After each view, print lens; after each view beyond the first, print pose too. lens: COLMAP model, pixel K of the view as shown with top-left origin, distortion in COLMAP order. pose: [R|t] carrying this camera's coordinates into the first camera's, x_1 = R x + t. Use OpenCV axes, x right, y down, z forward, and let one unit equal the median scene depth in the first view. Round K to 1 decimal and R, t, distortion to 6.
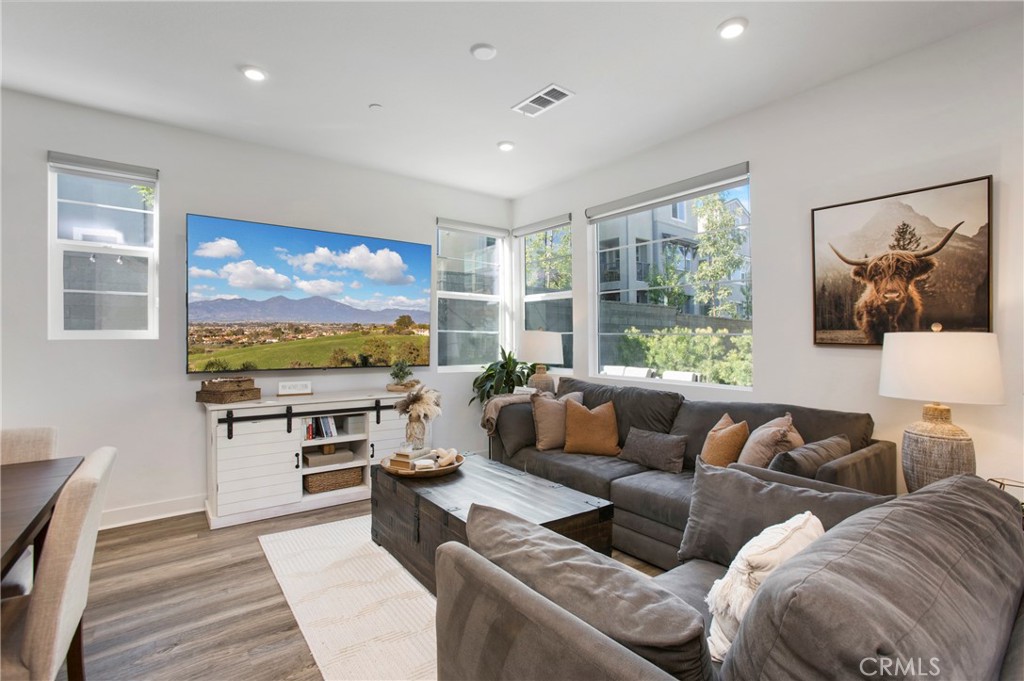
lens RADIAL K [[469.6, 0, 493.3], [0, 469.6, 326.1], [0, 0, 1]] dist [-0.016164, 0.004256]
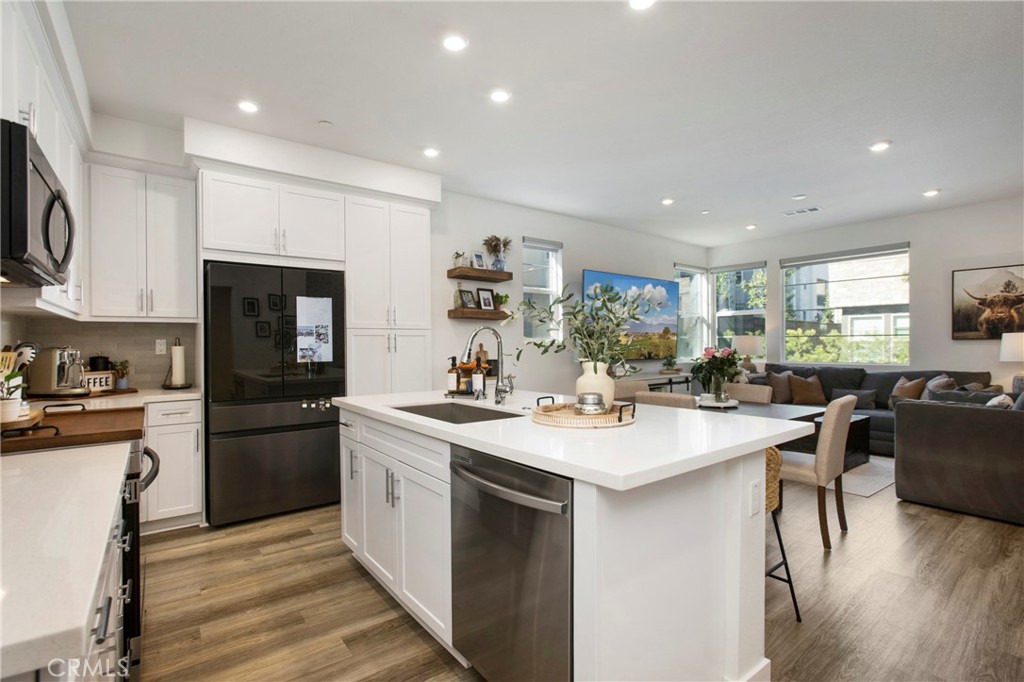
lens RADIAL K [[469.6, 0, 480.1], [0, 469.6, 341.3], [0, 0, 1]] dist [-0.016164, 0.004256]
pose [[0.999764, -0.020957, 0.005786, -0.934389], [0.020807, 0.999473, 0.024900, -0.030019], [-0.006305, -0.024774, 0.999673, -0.664957]]
